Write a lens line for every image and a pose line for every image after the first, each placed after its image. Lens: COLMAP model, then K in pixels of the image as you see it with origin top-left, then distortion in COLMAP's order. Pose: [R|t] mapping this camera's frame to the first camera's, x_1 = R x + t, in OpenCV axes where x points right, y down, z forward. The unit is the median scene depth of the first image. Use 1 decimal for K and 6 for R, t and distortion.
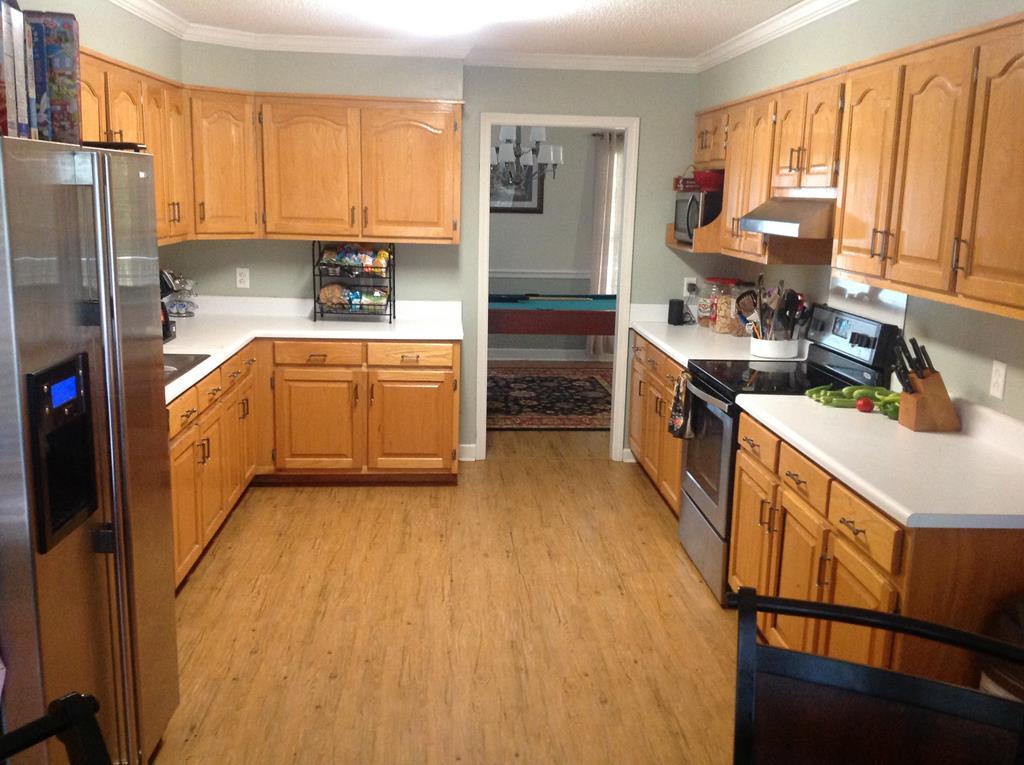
lens RADIAL K [[965.5, 0, 509.8], [0, 965.5, 391.1], [0, 0, 1]] dist [0.182382, -0.353216]
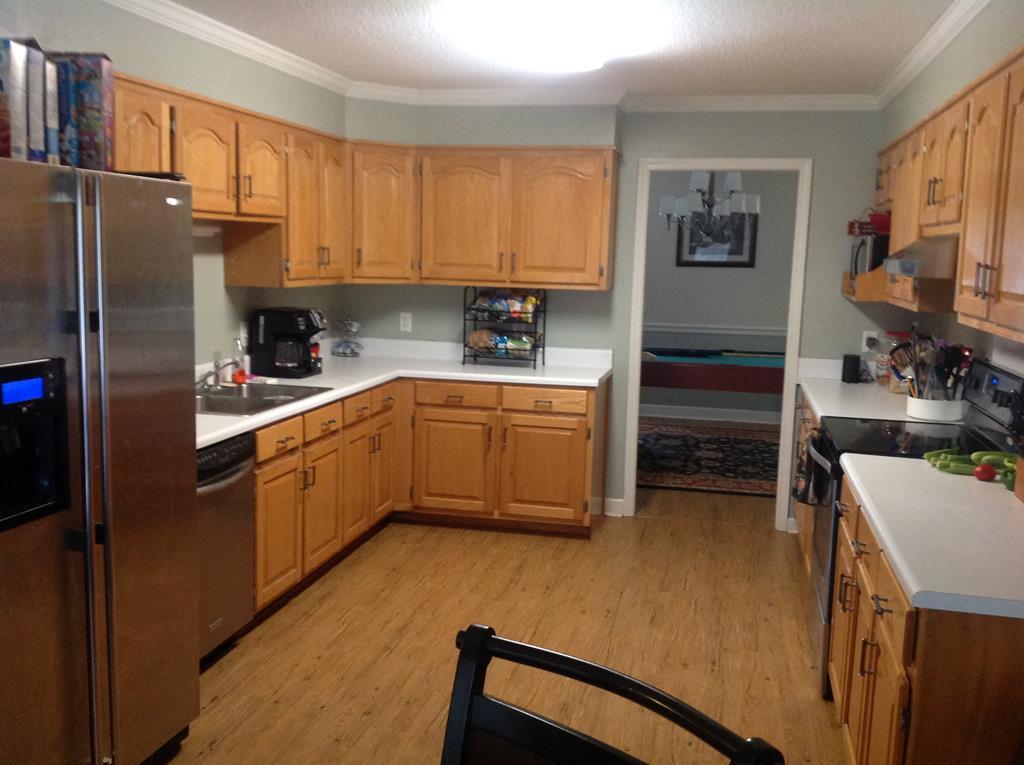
lens RADIAL K [[971.2, 0, 512.0], [0, 971.2, 382.5], [0, 0, 1]] dist [0.197375, -0.360807]
pose [[0.958584, 0.039216, -0.282096, 0.143198], [-0.060460, 0.995920, -0.066998, 0.012828], [0.278318, 0.081279, 0.957044, 0.042874]]
